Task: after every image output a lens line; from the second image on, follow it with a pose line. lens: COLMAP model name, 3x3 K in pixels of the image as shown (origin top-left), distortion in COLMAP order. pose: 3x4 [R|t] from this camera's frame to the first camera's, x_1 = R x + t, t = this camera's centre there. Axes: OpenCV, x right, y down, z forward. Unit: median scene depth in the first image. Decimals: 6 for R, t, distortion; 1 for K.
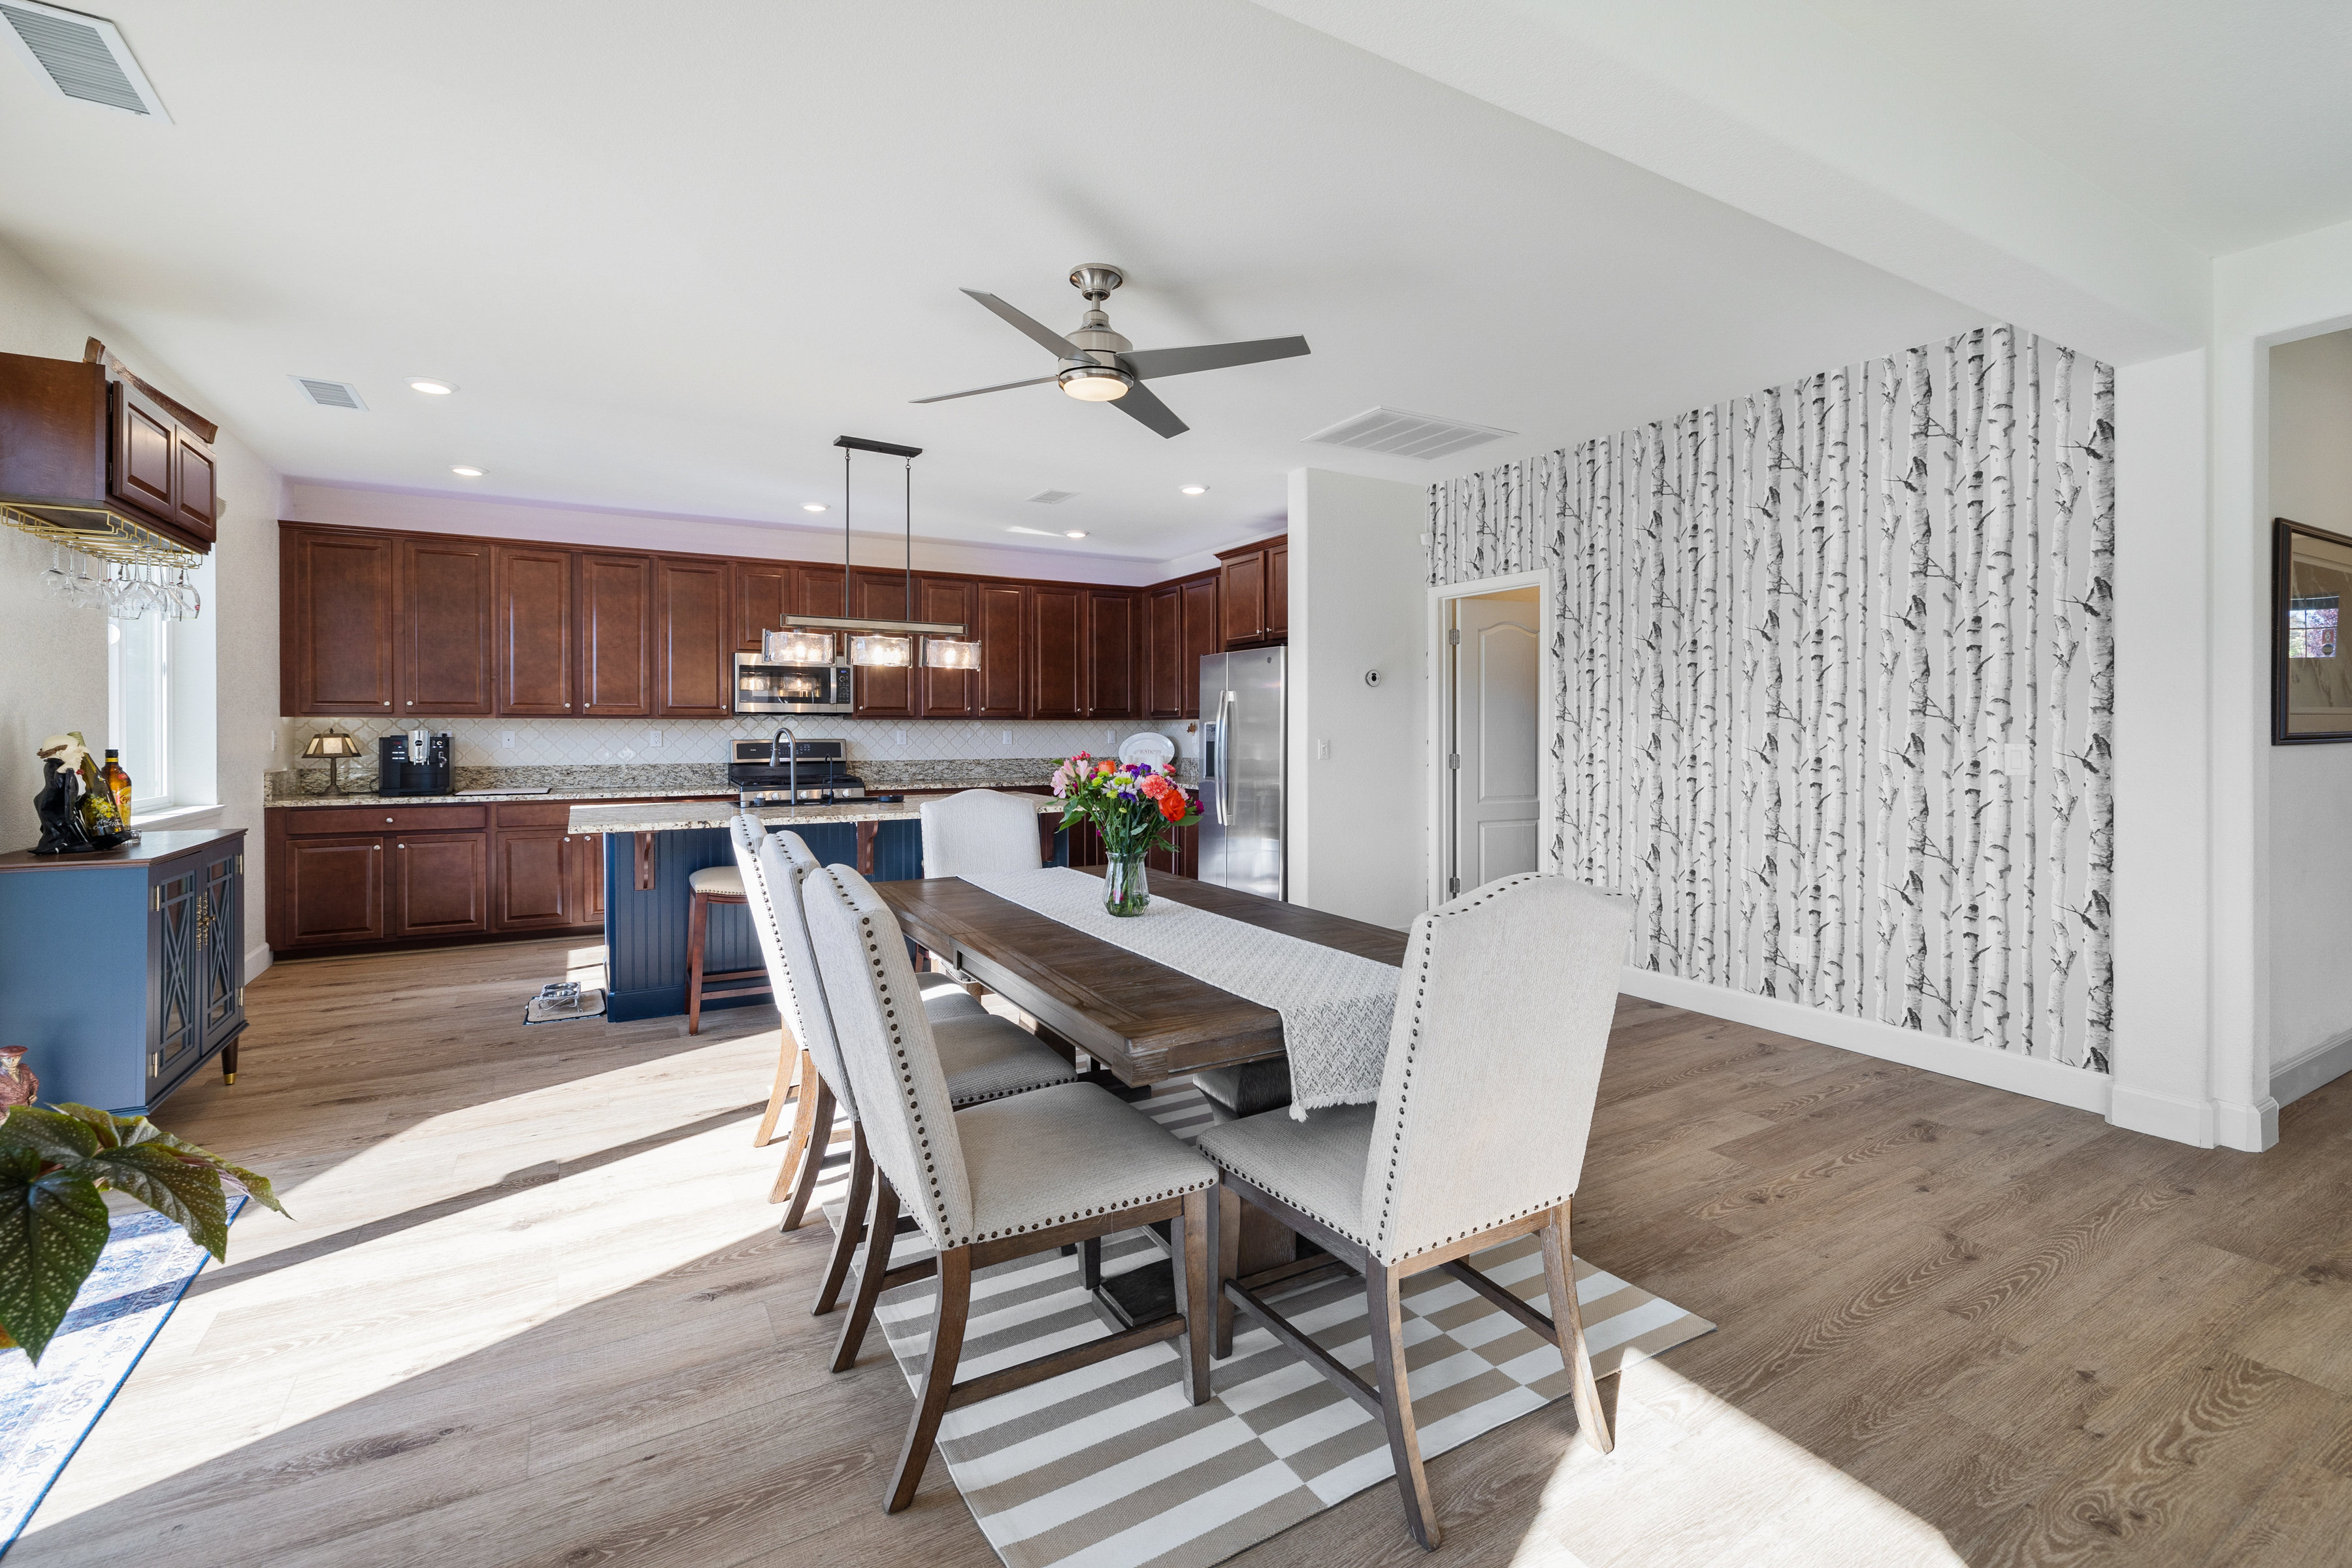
lens RADIAL K [[1007.3, 0, 1182.5], [0, 1007.3, 725.4], [0, 0, 1]] dist [0.004708, -0.000072]
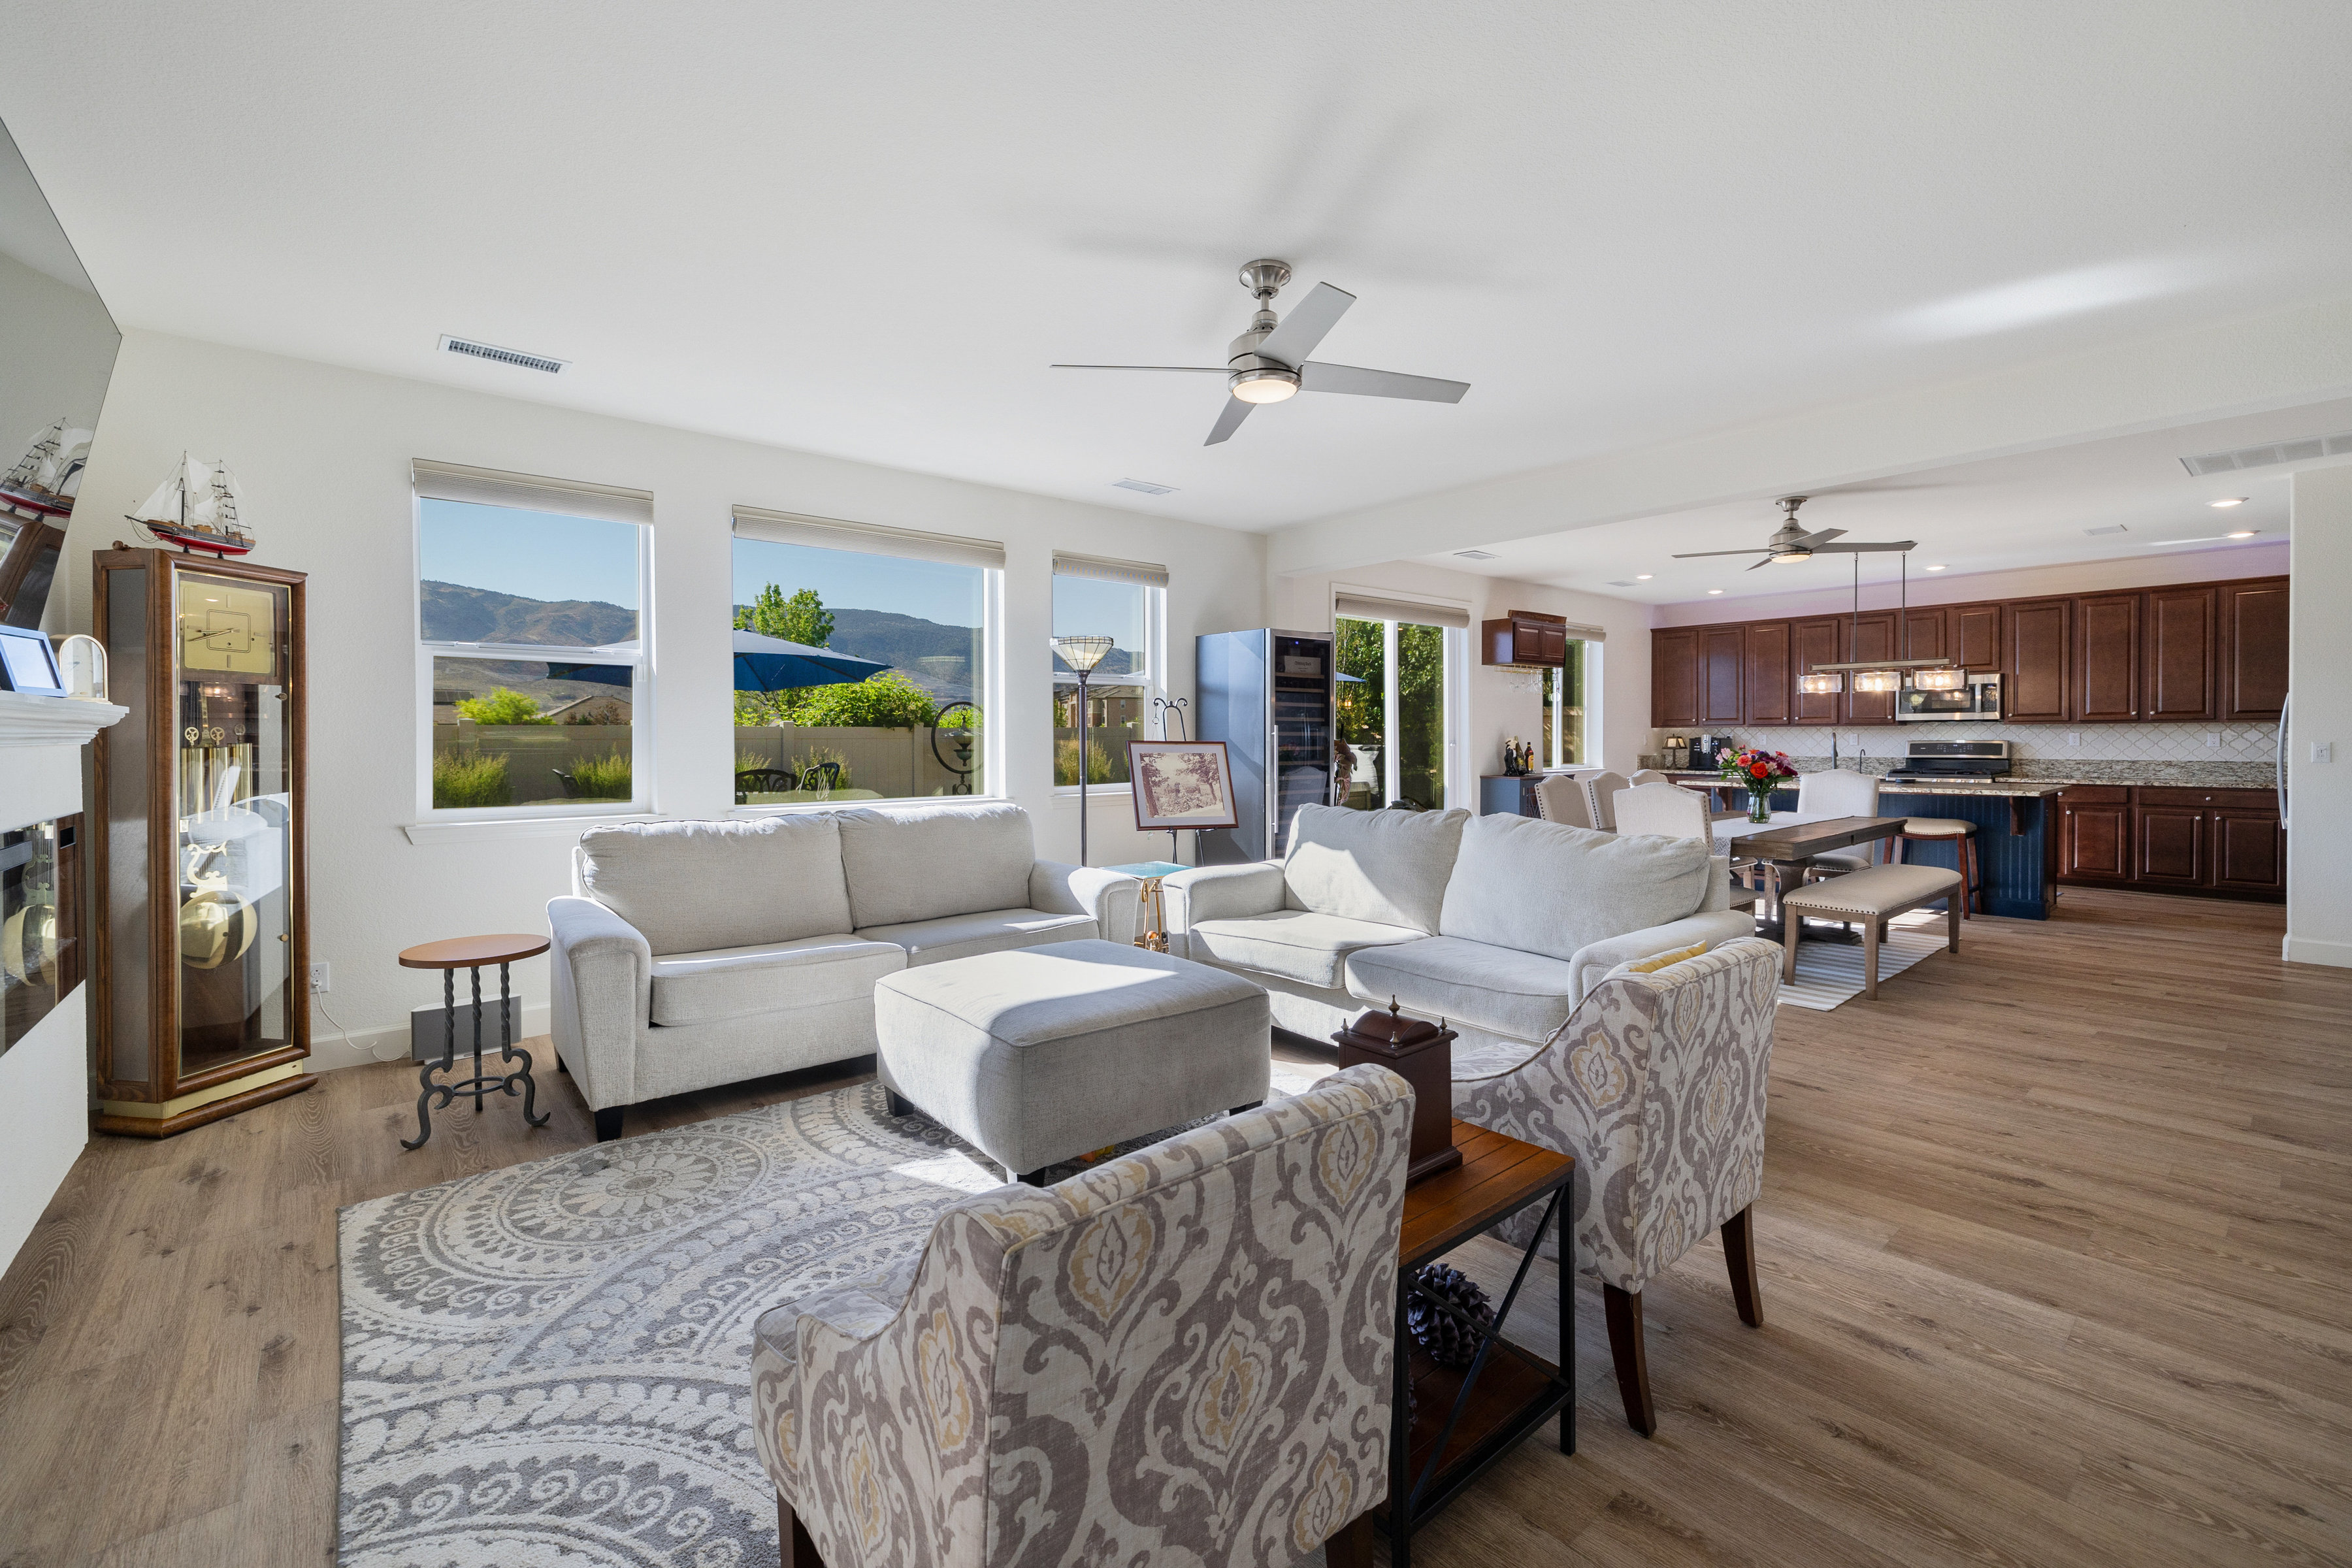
lens RADIAL K [[1007.3, 0, 1159.6], [0, 1007.3, 756.8], [0, 0, 1]] dist [0.004708, -0.000072]
pose [[0.156745, 0.018972, -0.987457, 1.016789], [0.008802, 0.999749, 0.020605, -0.001569], [0.987600, -0.011922, 0.156539, -0.296736]]
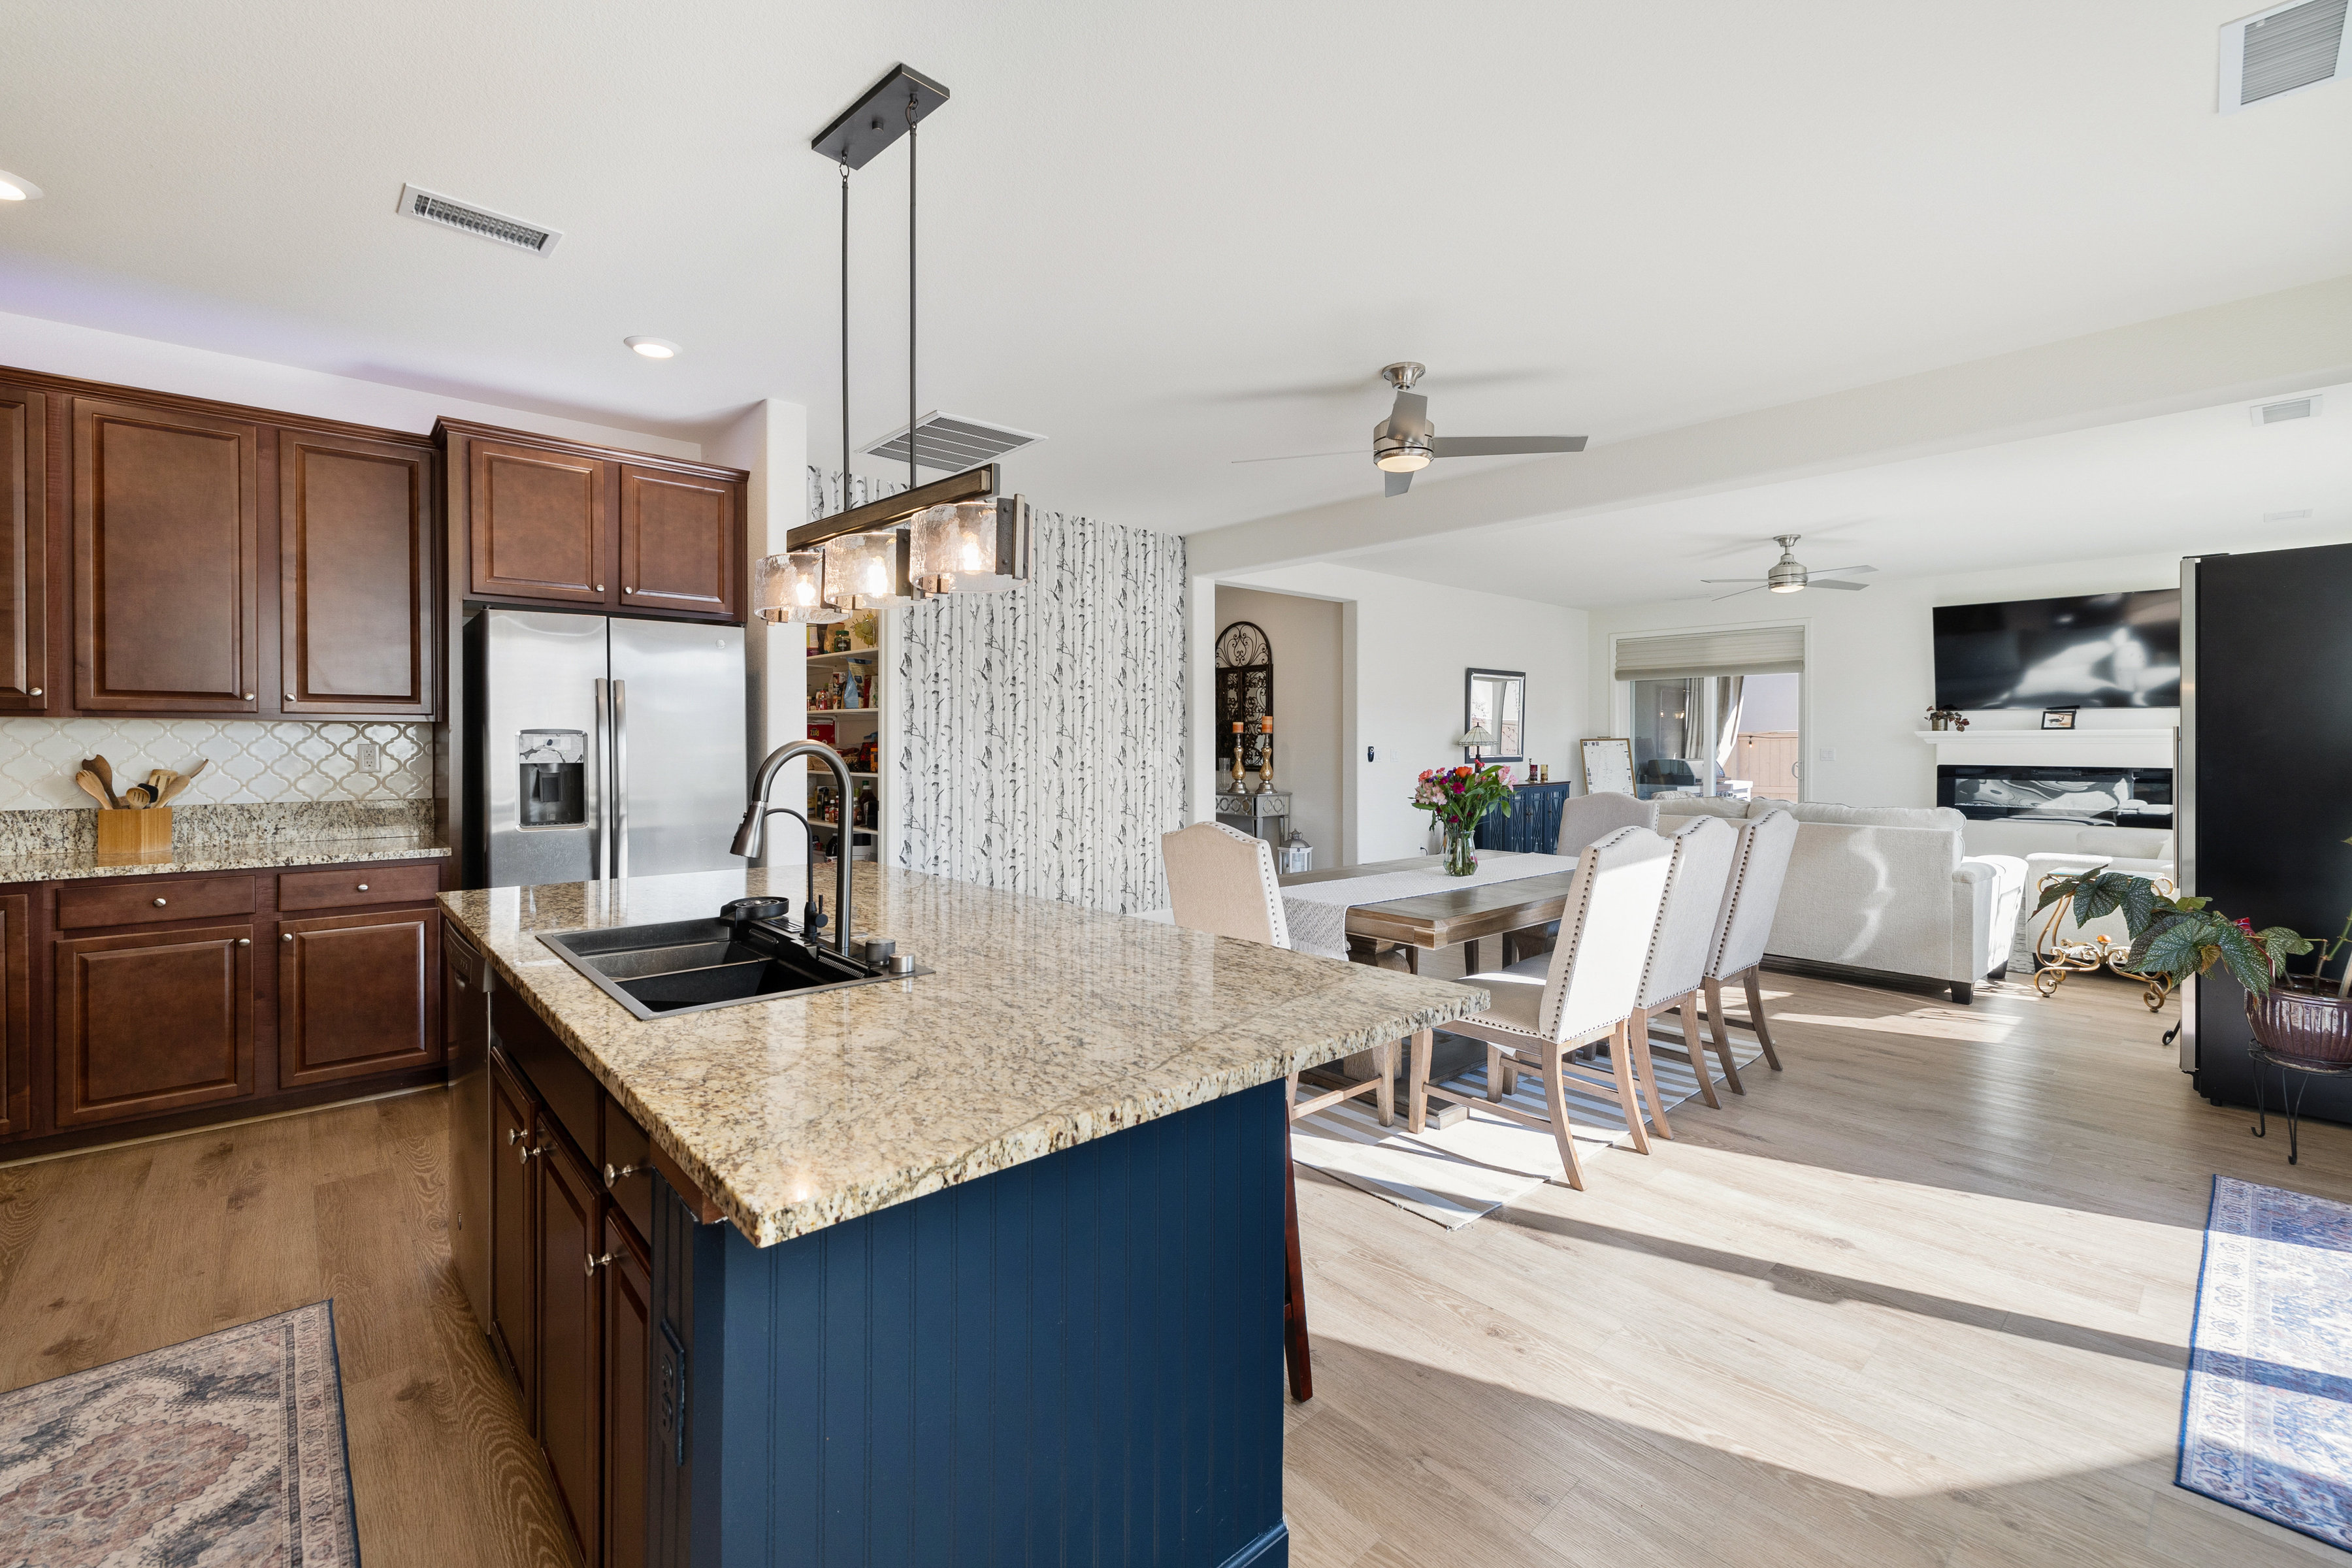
lens RADIAL K [[1007.3, 0, 1181.5], [0, 1007.3, 748.9], [0, 0, 1]] dist [0.004708, -0.000072]
pose [[-0.200281, -0.005506, 0.979723, -0.754692], [-0.005937, 0.999973, 0.004406, 0.003457], [-0.979720, -0.004934, -0.200309, 0.935422]]
